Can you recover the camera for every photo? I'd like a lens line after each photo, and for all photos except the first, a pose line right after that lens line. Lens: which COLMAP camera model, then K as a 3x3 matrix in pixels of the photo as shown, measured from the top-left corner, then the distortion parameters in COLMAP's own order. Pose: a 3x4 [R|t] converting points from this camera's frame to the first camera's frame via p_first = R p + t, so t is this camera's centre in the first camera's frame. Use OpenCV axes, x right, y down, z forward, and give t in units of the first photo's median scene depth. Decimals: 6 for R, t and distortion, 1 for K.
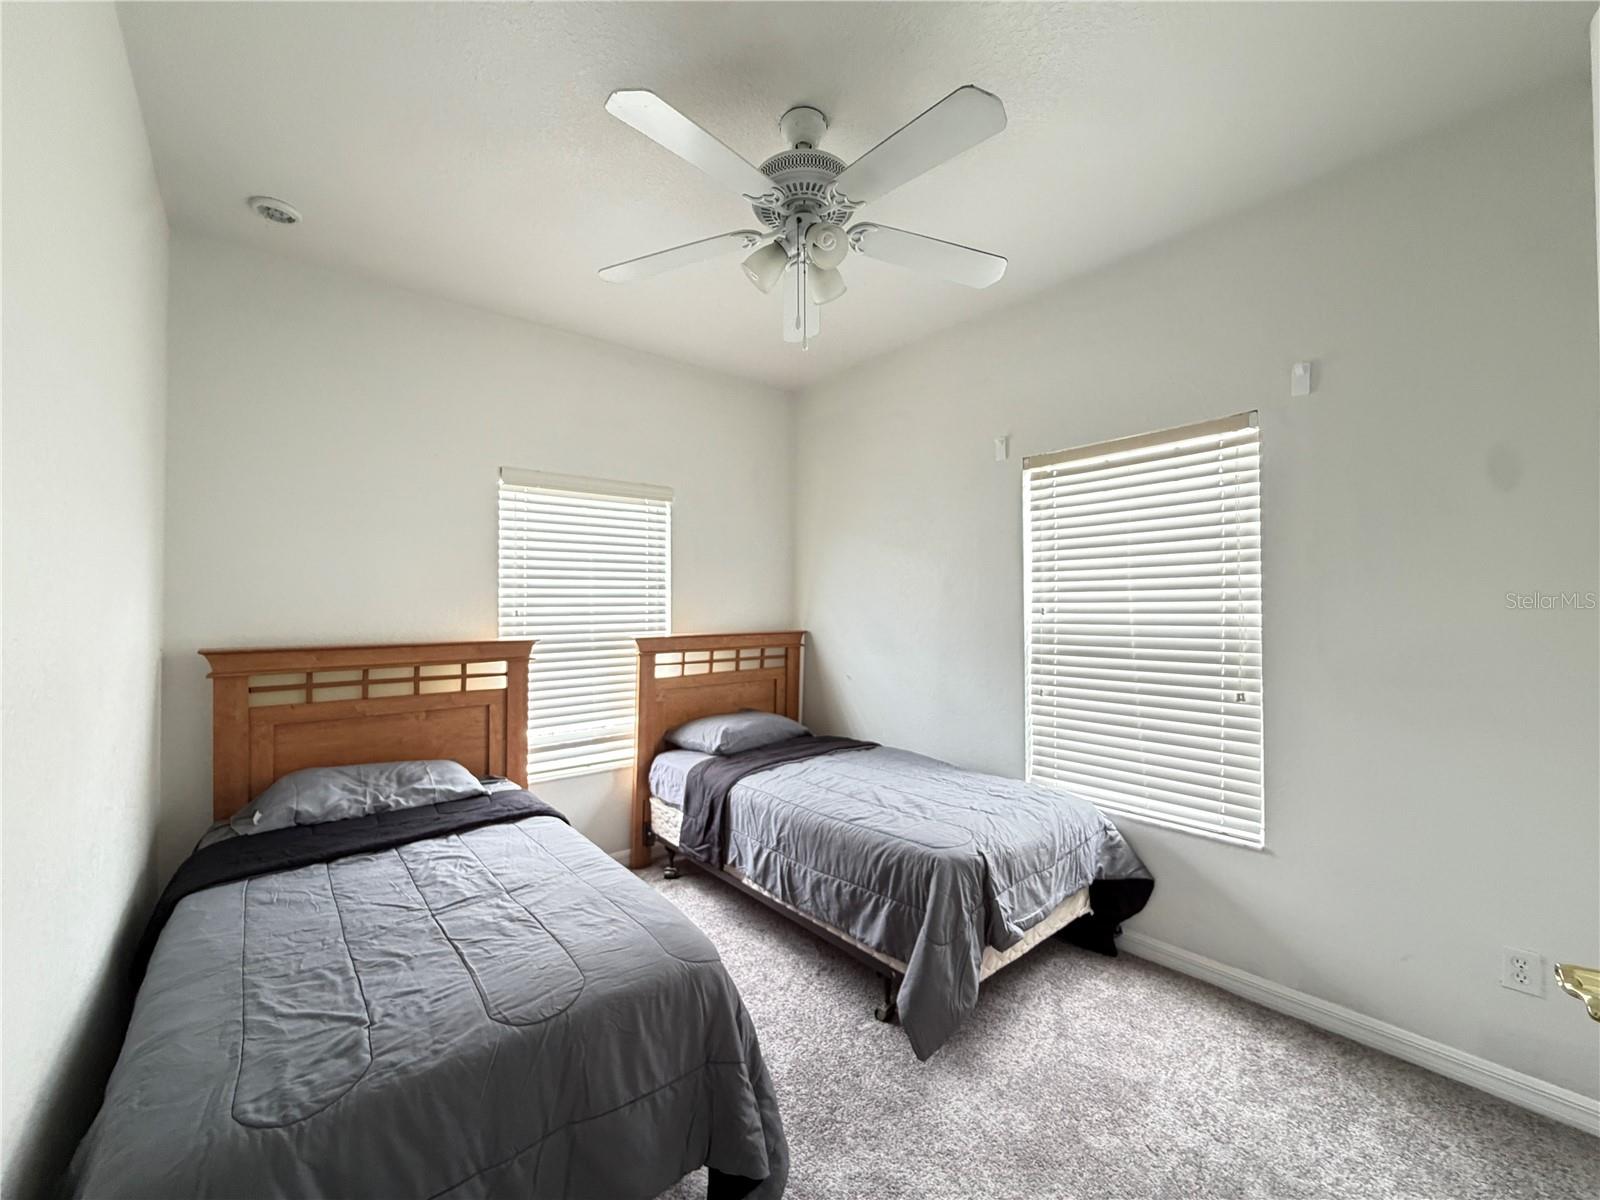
lens RADIAL K [[624.4, 0, 796.8], [0, 624.4, 600.5], [0, 0, 1]] dist [-0.000236, 0.000249]
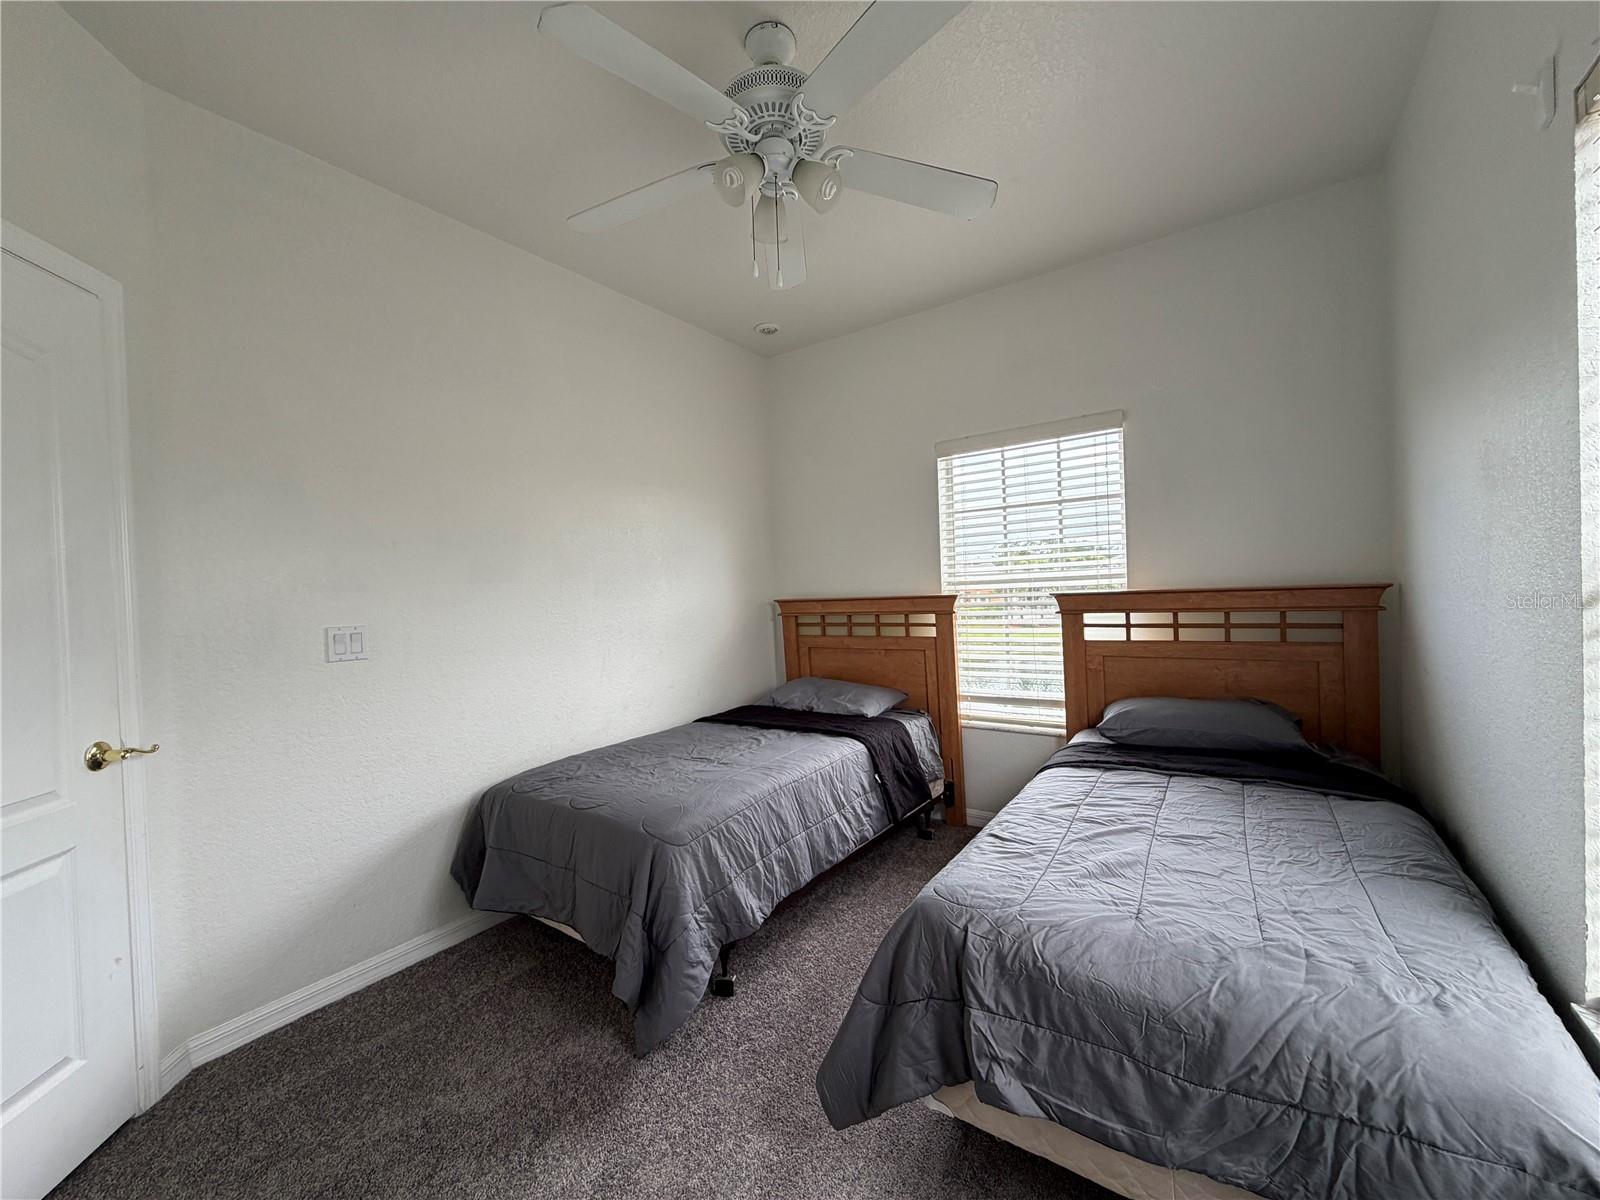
lens RADIAL K [[647.2, 0, 797.8], [0, 647.2, 585.1], [0, 0, 1]] dist [0.000239, 0.000121]
pose [[0.272164, 0.004173, -0.962242, 0.551478], [0.065078, 0.997621, 0.022734, 0.000970], [0.960048, -0.068808, 0.271245, 0.396375]]
